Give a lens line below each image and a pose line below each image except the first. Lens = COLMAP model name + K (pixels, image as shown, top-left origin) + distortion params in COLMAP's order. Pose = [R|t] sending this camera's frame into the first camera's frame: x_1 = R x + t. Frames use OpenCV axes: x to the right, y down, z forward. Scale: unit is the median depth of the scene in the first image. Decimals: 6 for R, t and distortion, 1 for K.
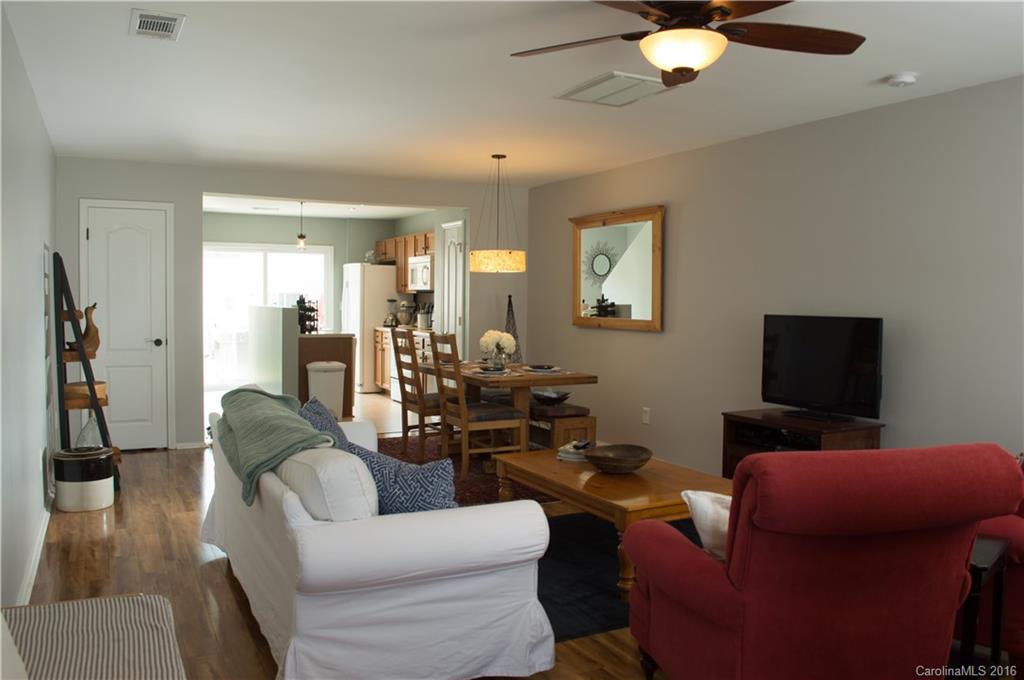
lens RADIAL K [[843.7, 0, 512.0], [0, 843.7, 340.0], [0, 0, 1]] dist [-0.080444, 0.003868]
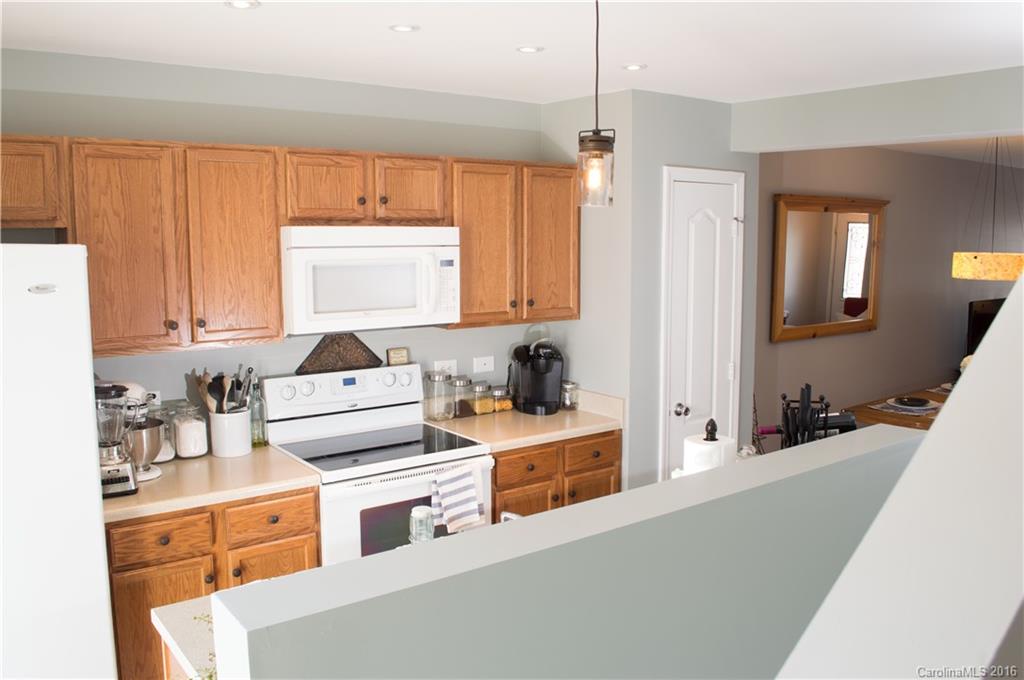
lens RADIAL K [[843.7, 0, 512.0], [0, 843.7, 340.0], [0, 0, 1]] dist [-0.080444, 0.003868]
pose [[-0.170727, -0.127939, 0.976977, -0.401724], [0.052277, 0.988962, 0.138644, -0.089740], [-0.983931, 0.074744, -0.162154, 0.919681]]
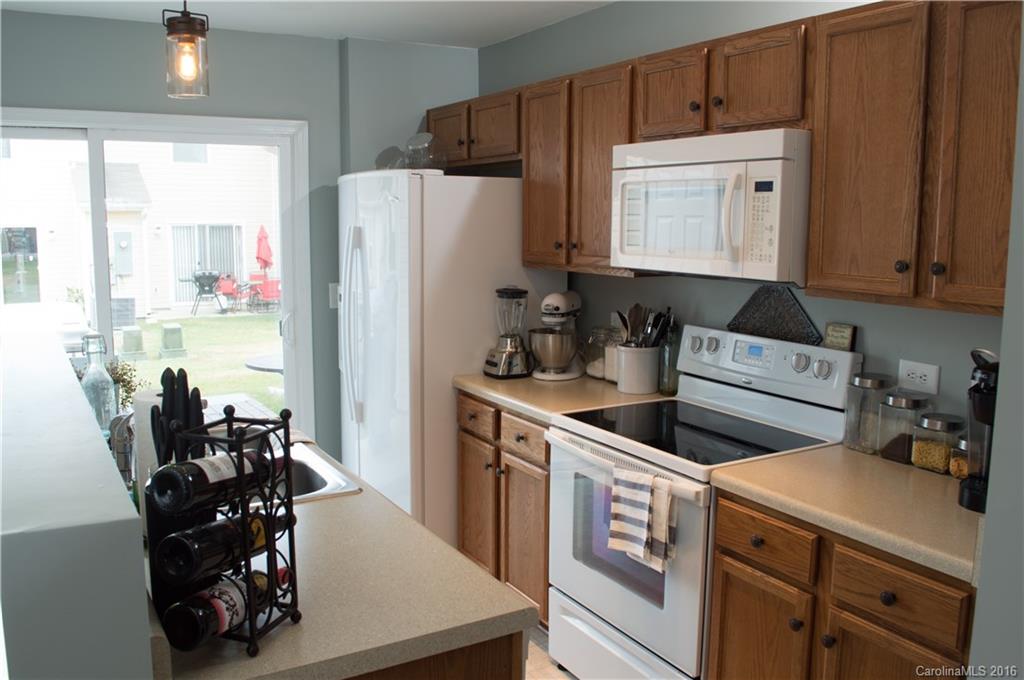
lens RADIAL K [[843.7, 0, 512.0], [0, 843.7, 340.0], [0, 0, 1]] dist [-0.080444, 0.003868]
pose [[0.997380, -0.014403, 0.070898, -0.165207], [0.007668, 0.995509, 0.094356, -0.058846], [-0.071938, -0.093565, 0.993011, 0.694664]]
